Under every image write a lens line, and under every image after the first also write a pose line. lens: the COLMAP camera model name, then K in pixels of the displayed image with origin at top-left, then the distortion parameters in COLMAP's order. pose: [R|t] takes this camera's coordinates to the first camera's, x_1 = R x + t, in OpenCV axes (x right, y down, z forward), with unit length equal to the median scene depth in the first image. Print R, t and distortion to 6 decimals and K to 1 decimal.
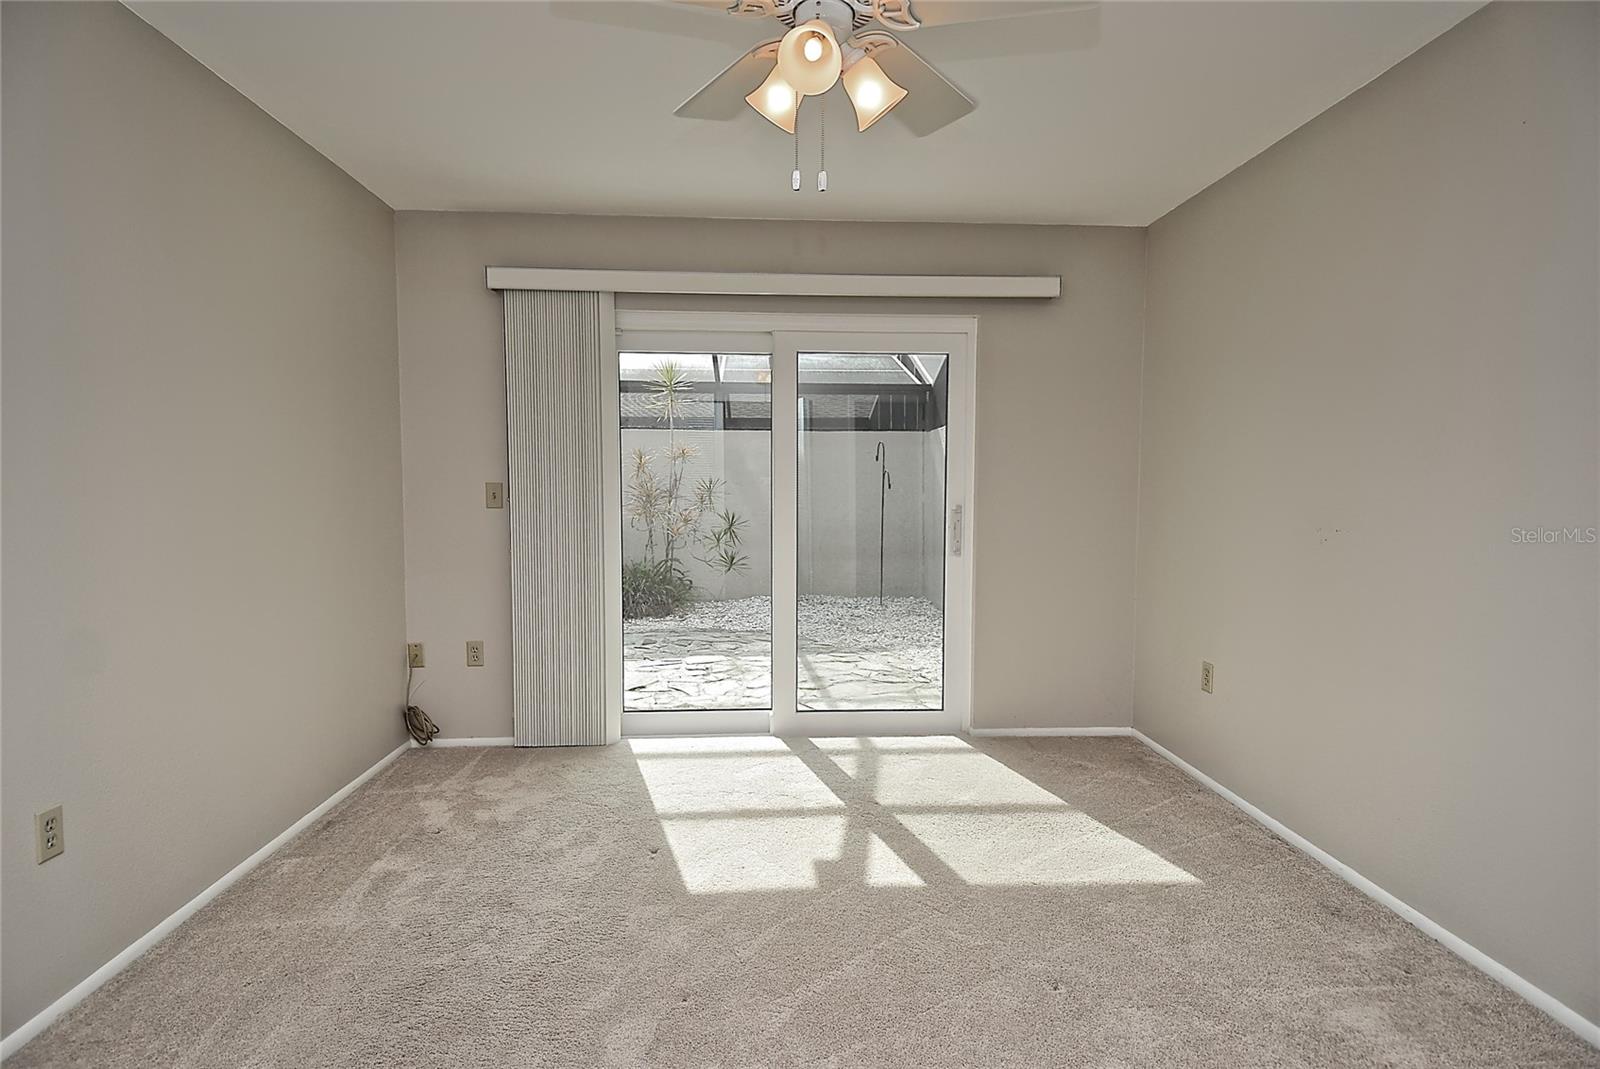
lens RADIAL K [[861.2, 0, 814.0], [0, 861.2, 520.5], [0, 0, 1]] dist [0.026768, -0.039335]
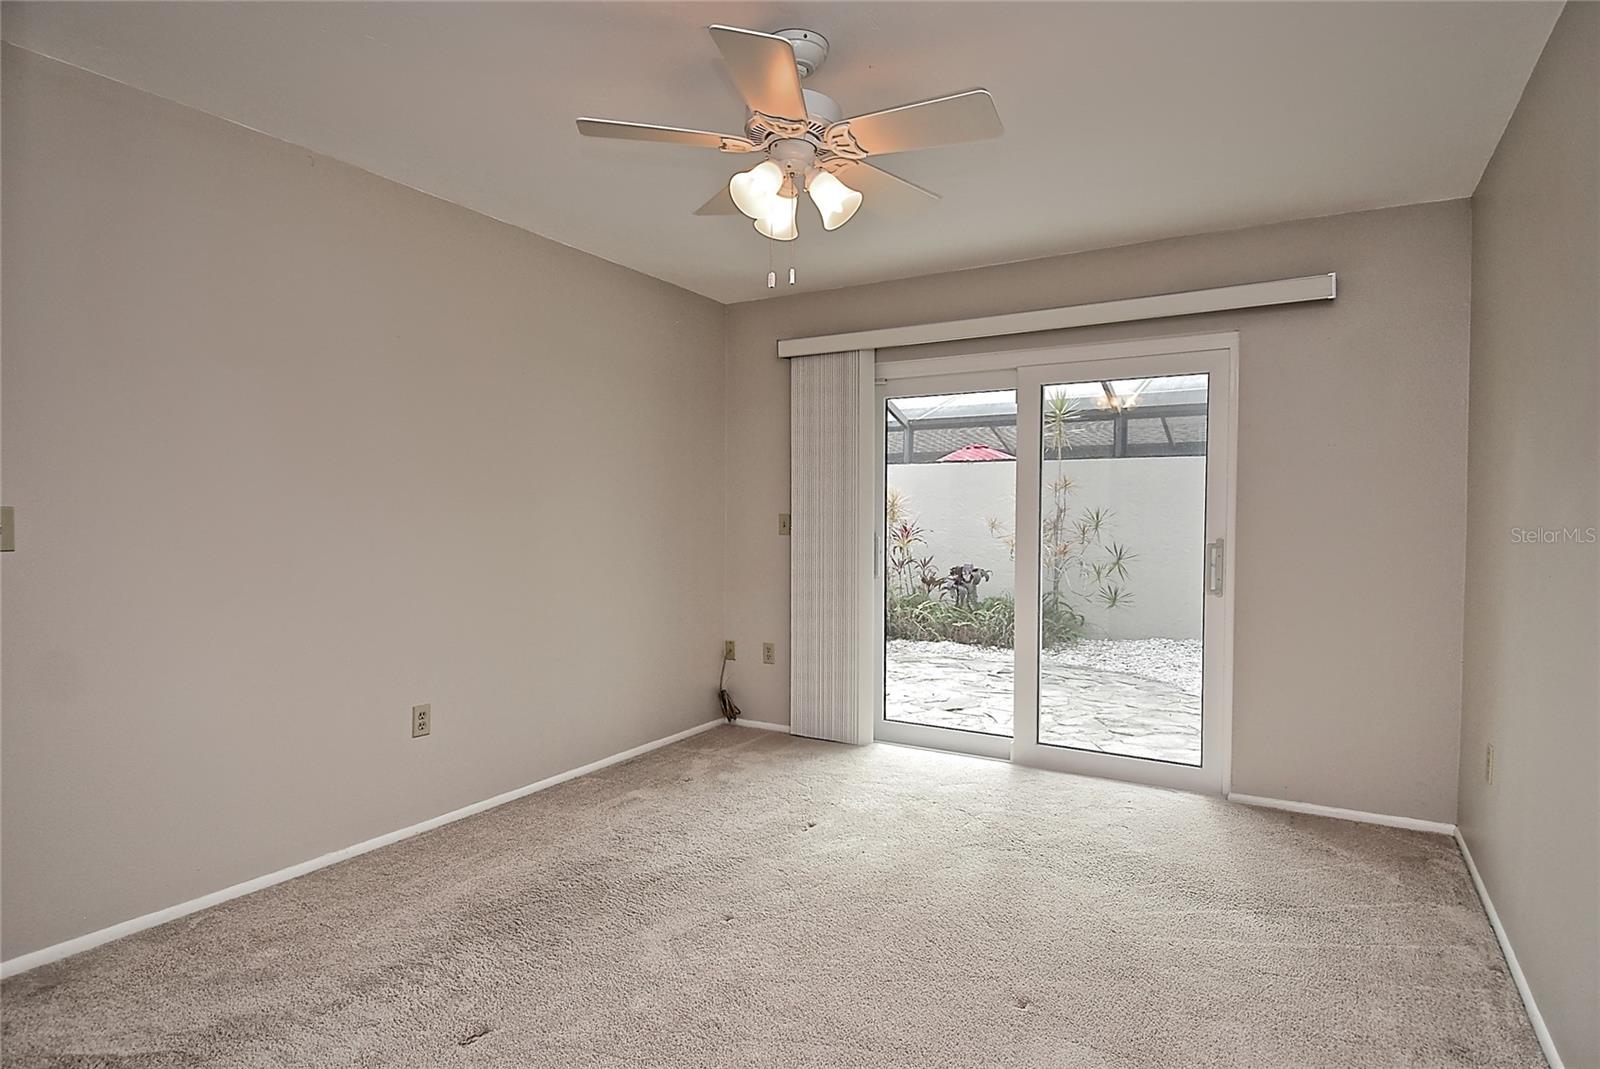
lens RADIAL K [[861.2, 0, 747.3], [0, 861.2, 508.2], [0, 0, 1]] dist [0.026768, -0.039335]
pose [[0.814574, -0.003436, -0.580049, 0.295835], [-0.026022, 0.998759, -0.042459, 0.001395], [0.579476, 0.049680, 0.813474, -0.021357]]
